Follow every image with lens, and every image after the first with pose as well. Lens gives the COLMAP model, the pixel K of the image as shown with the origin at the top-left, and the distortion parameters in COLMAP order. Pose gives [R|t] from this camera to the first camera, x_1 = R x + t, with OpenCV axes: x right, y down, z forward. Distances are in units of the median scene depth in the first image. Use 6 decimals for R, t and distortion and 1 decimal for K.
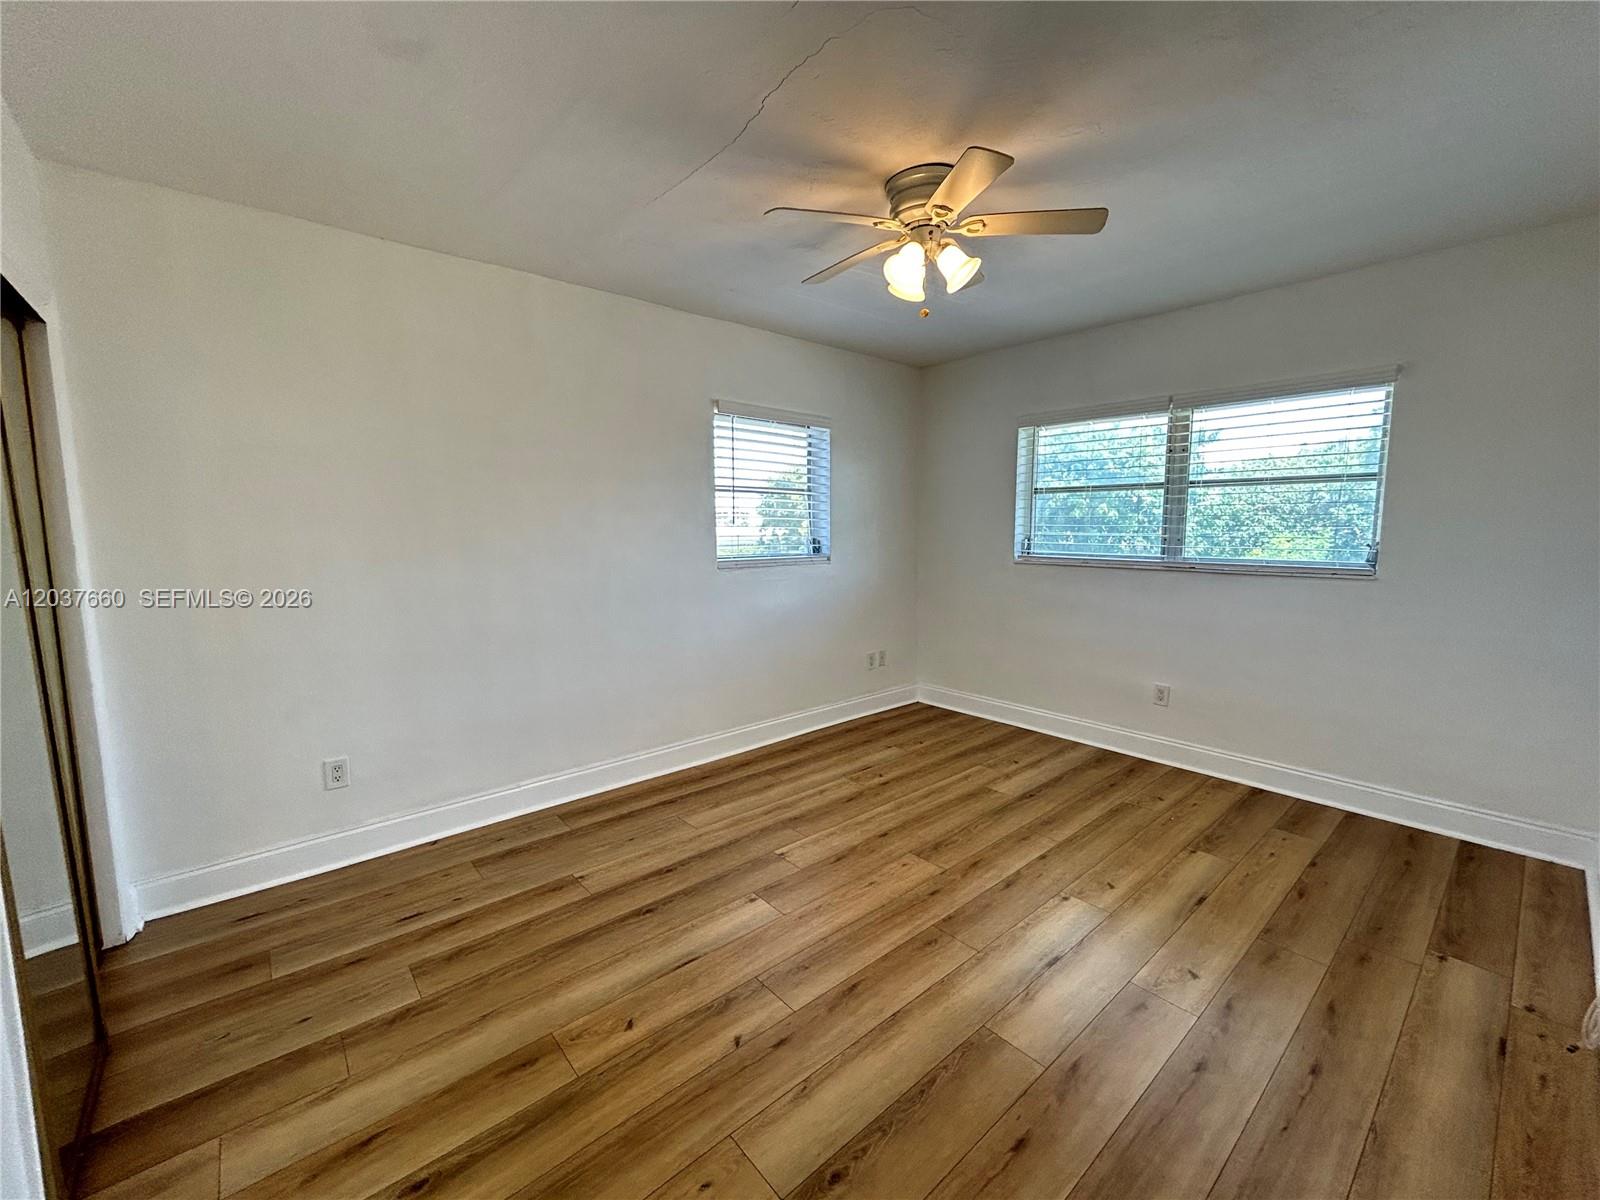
lens RADIAL K [[650.9, 0, 795.0], [0, 650.9, 587.1], [0, 0, 1]] dist [0.000189, -0.000199]
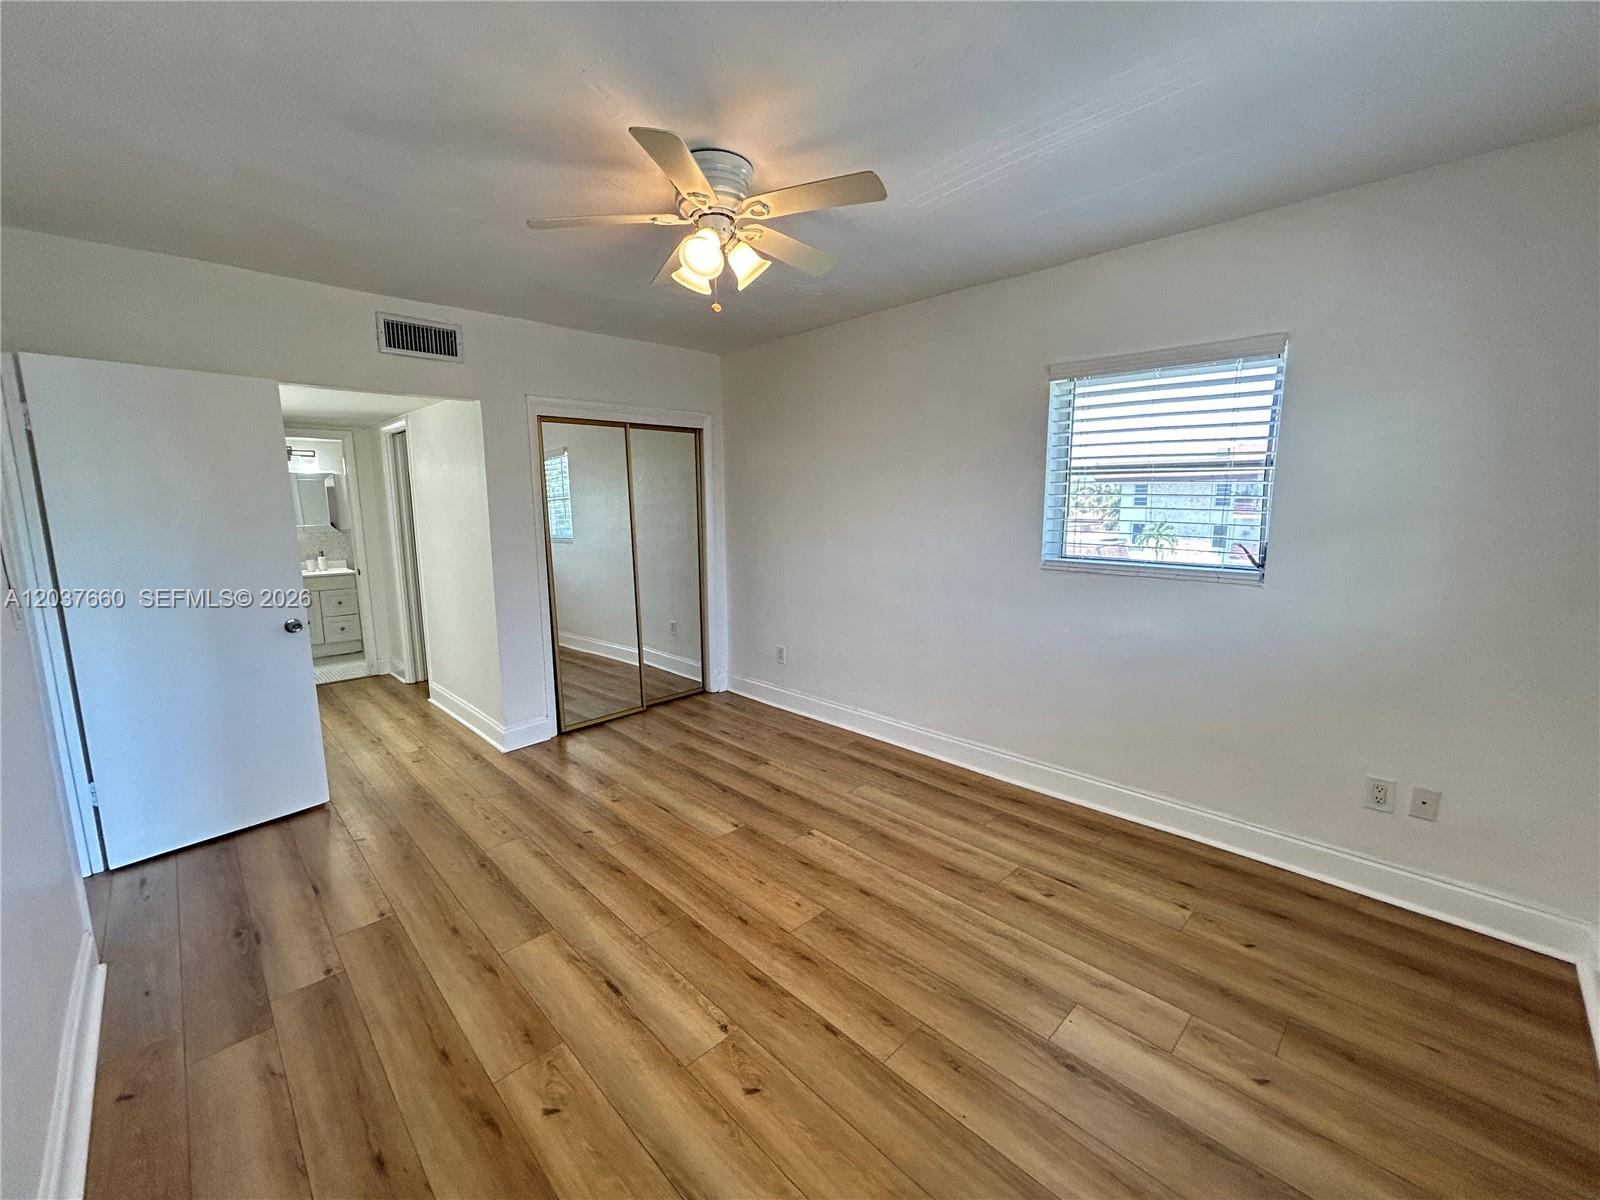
lens RADIAL K [[650.9, 0, 798.4], [0, 650.9, 585.9], [0, 0, 1]] dist [0.000189, -0.000199]
pose [[0.066888, 0.134582, -0.988642, 0.968726], [-0.089328, 0.987690, 0.128408, -0.121123], [0.993754, 0.079725, 0.078087, 0.864382]]
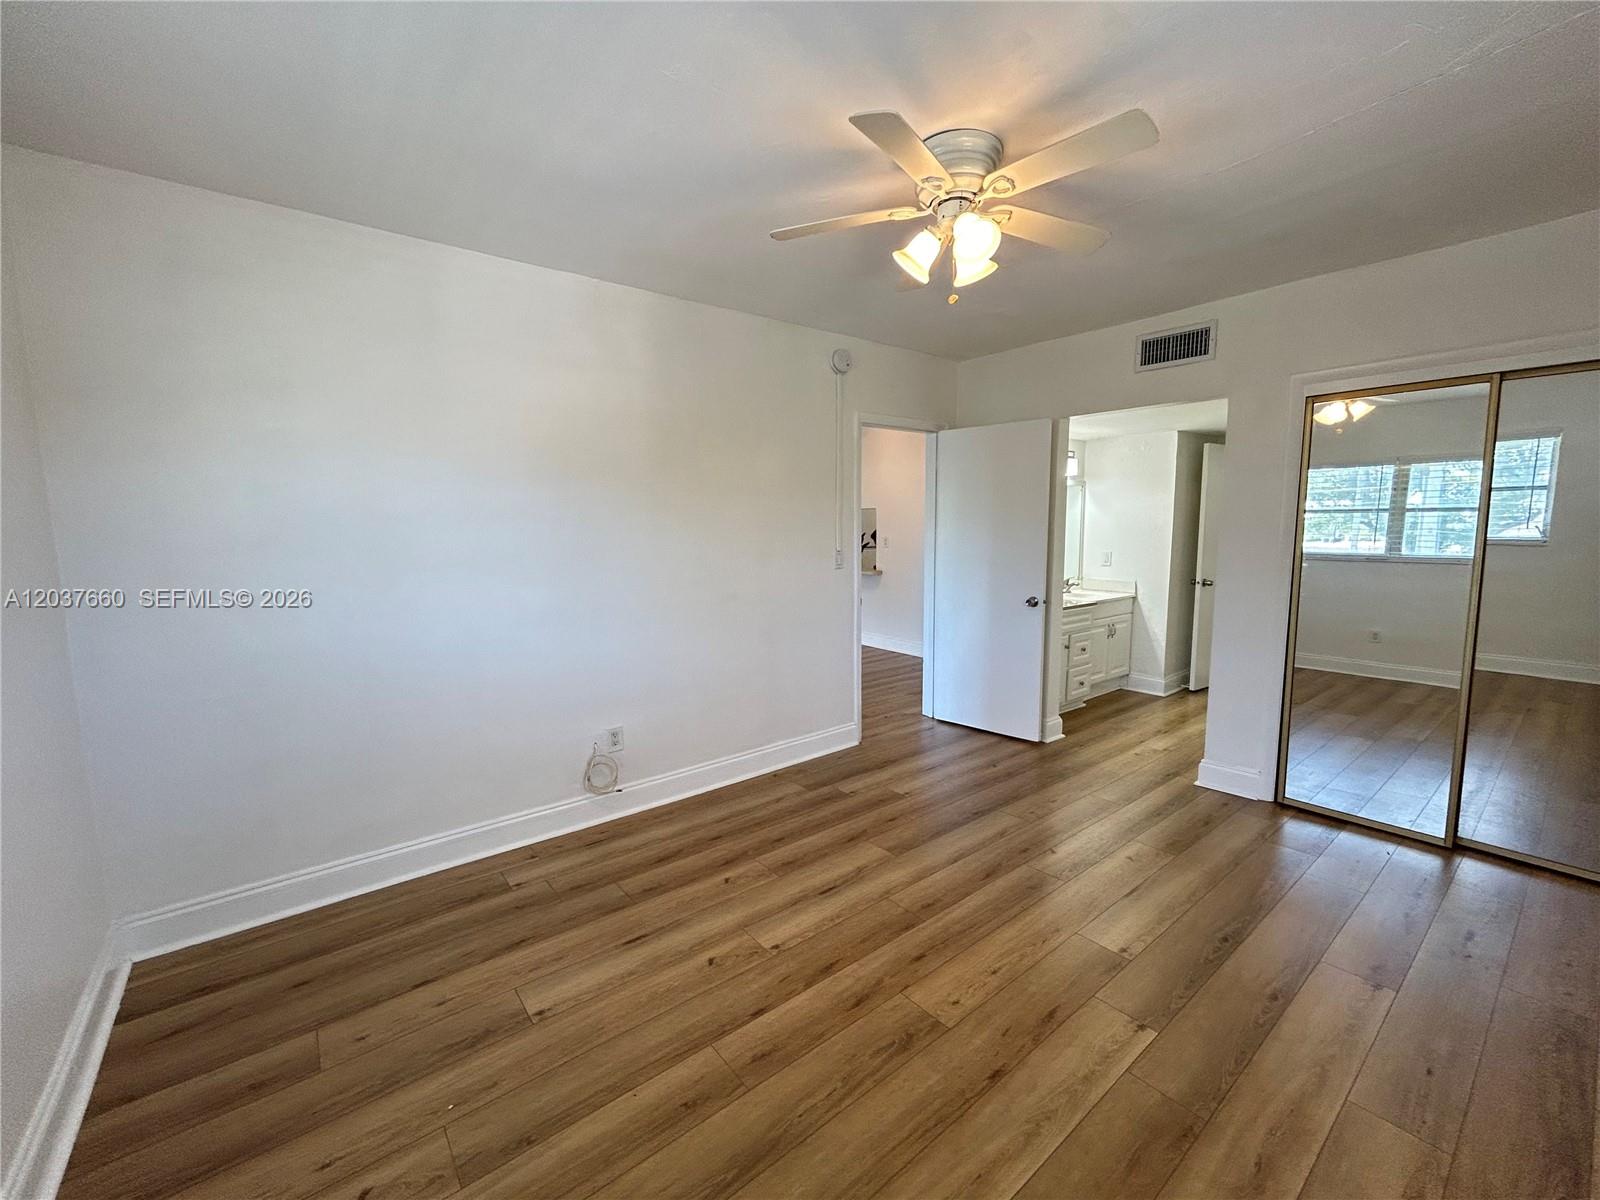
lens RADIAL K [[650.9, 0, 796.0], [0, 650.9, 588.6], [0, 0, 1]] dist [0.000189, -0.000199]
pose [[-0.999302, 0.010837, 0.035764, 0.306074], [0.017778, 0.979657, 0.199892, -0.172272], [-0.032870, 0.200388, -0.979165, 1.572747]]
